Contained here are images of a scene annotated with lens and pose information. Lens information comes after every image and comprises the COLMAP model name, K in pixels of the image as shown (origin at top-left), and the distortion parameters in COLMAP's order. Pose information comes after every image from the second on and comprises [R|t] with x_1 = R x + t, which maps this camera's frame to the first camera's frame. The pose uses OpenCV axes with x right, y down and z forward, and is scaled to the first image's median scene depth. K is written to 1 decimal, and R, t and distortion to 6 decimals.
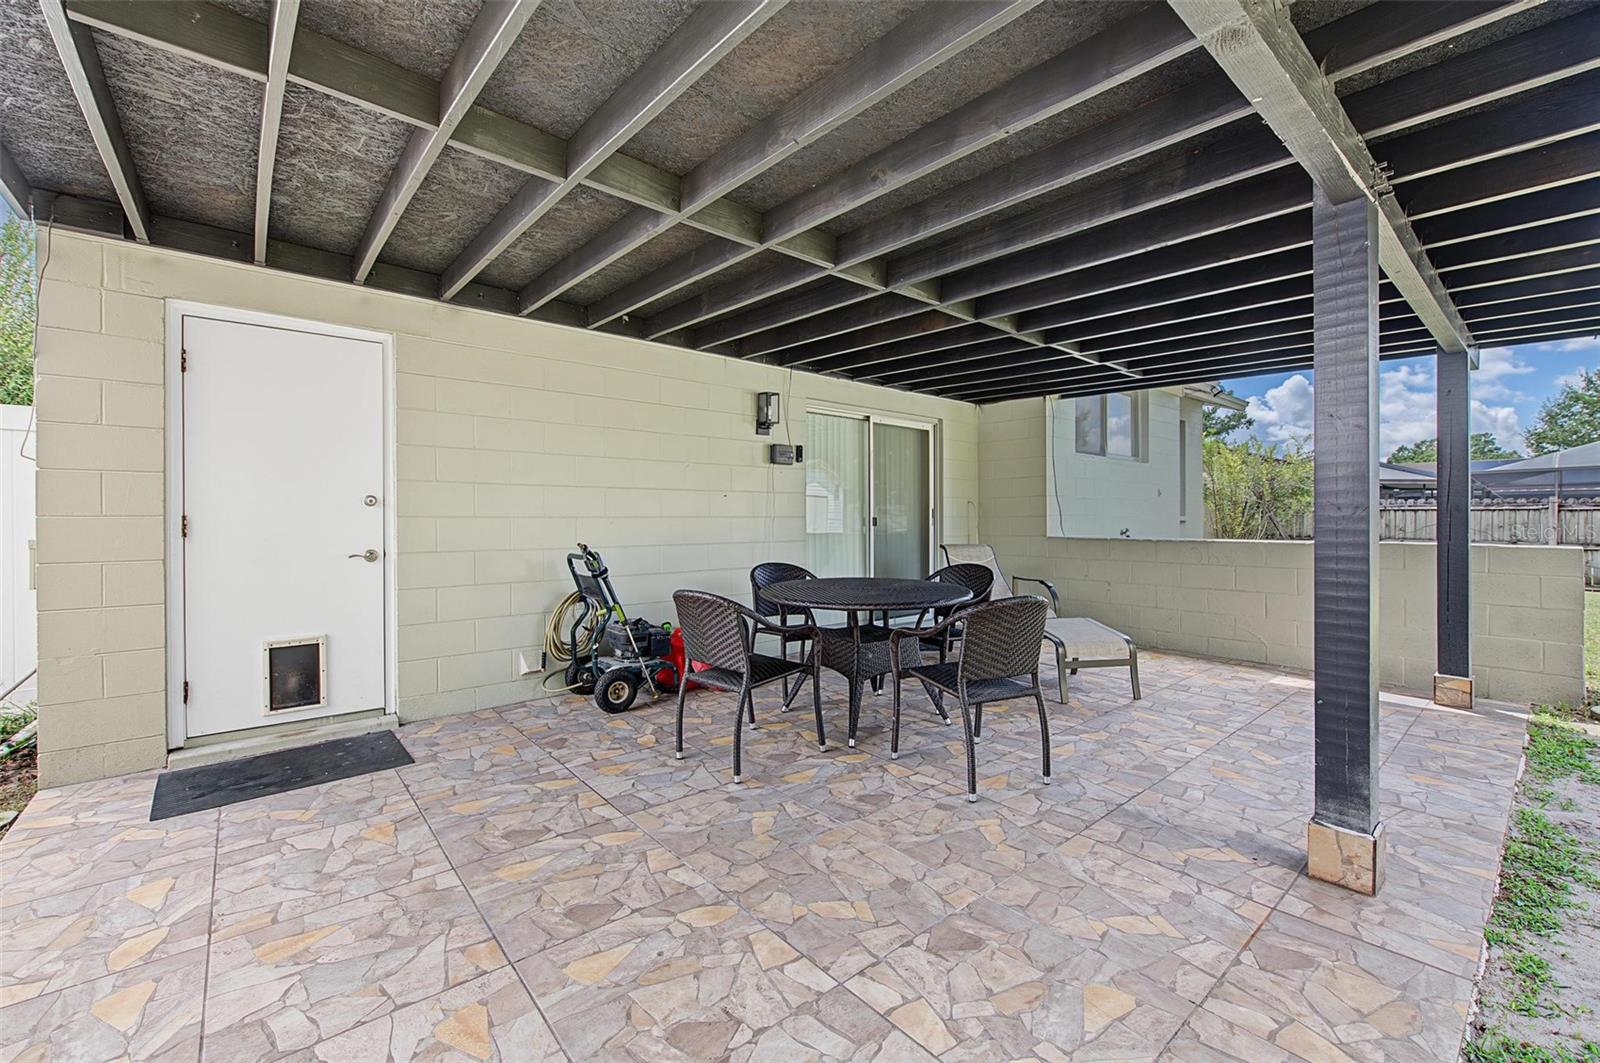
lens RADIAL K [[657.7, 0, 803.6], [0, 657.7, 522.4], [0, 0, 1]] dist [0.002160, -0.003461]
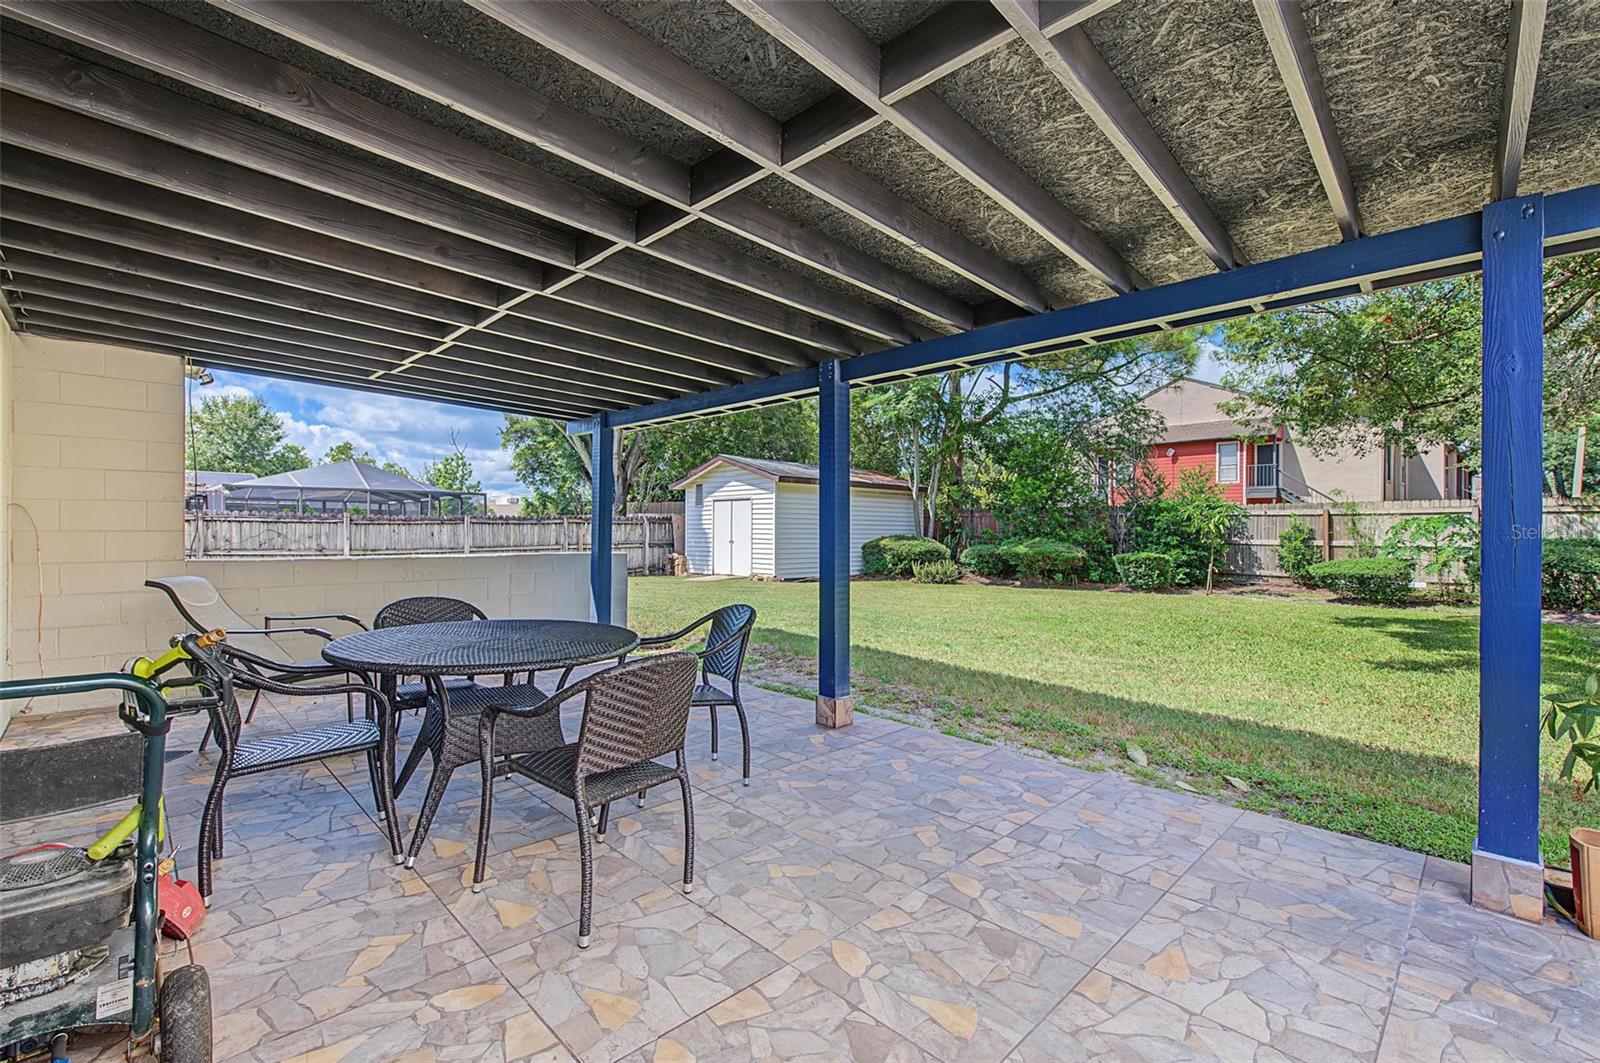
lens RADIAL K [[697.1, 0, 804.8], [0, 697.1, 529.4], [0, 0, 1]] dist [-0.000843, 0.000094]
pose [[-0.071097, 0.000483, 0.997469, -1.169330], [0.000414, 1.000000, -0.000455, -0.032325], [-0.997469, 0.000381, -0.071097, 1.173389]]
